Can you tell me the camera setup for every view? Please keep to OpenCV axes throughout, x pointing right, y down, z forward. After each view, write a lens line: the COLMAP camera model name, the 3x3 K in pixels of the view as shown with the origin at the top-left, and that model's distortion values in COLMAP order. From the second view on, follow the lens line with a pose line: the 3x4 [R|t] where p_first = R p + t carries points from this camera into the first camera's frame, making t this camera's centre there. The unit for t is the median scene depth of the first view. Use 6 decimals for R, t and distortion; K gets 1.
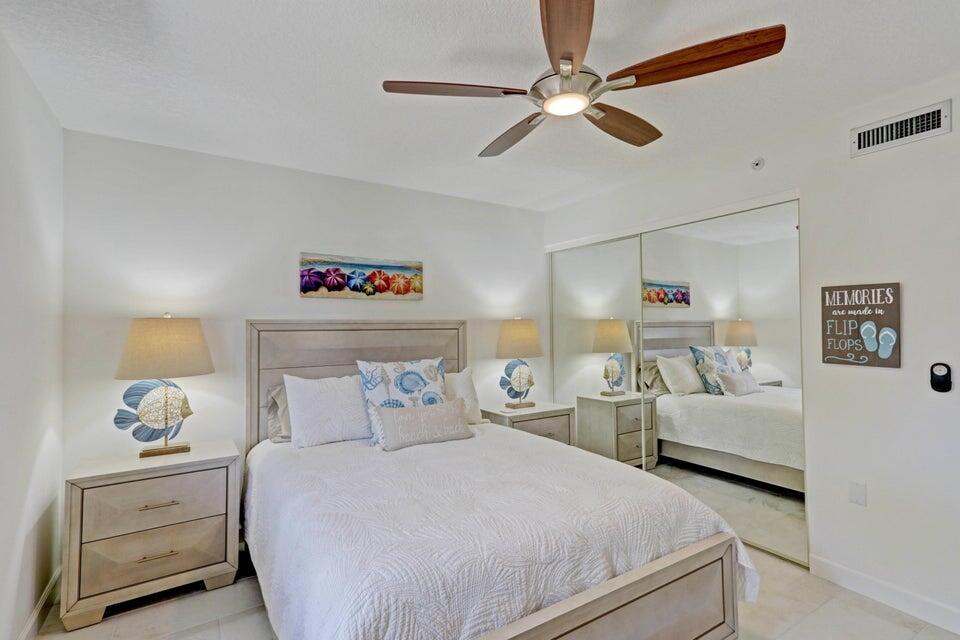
lens RADIAL K [[457.0, 0, 479.9], [0, 457.0, 309.5], [0, 0, 1]] dist [0.028949, 0.000401]
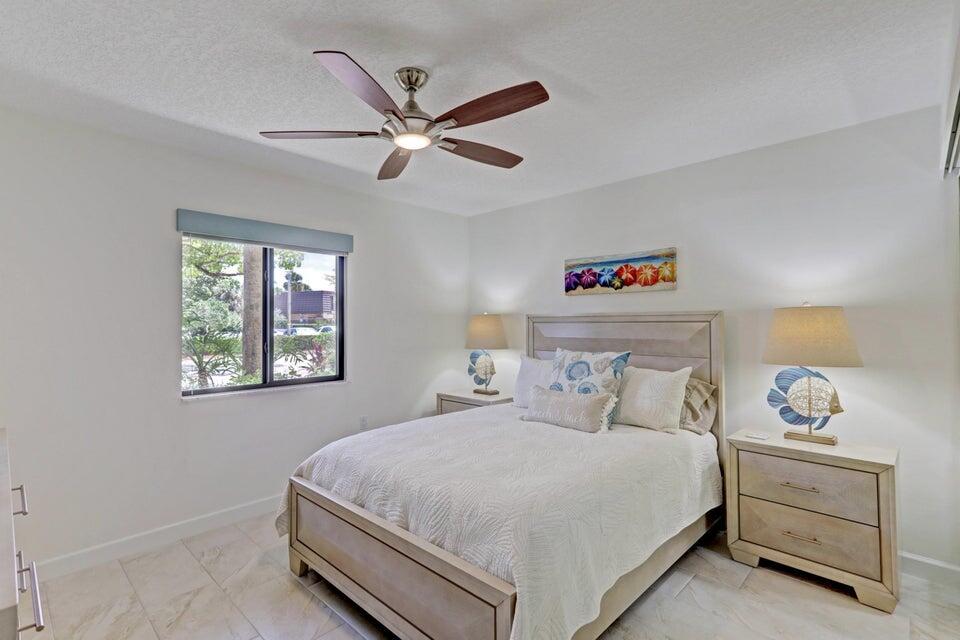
lens RADIAL K [[452.7, 0, 480.0], [0, 452.7, 320.0], [0, 0, 1]] dist [0.025161, 0.000537]
pose [[0.238053, 0.003154, -0.971247, 0.700431], [0.042978, 0.998981, 0.013778, 0.011300], [0.970301, -0.045023, 0.237675, 0.437336]]
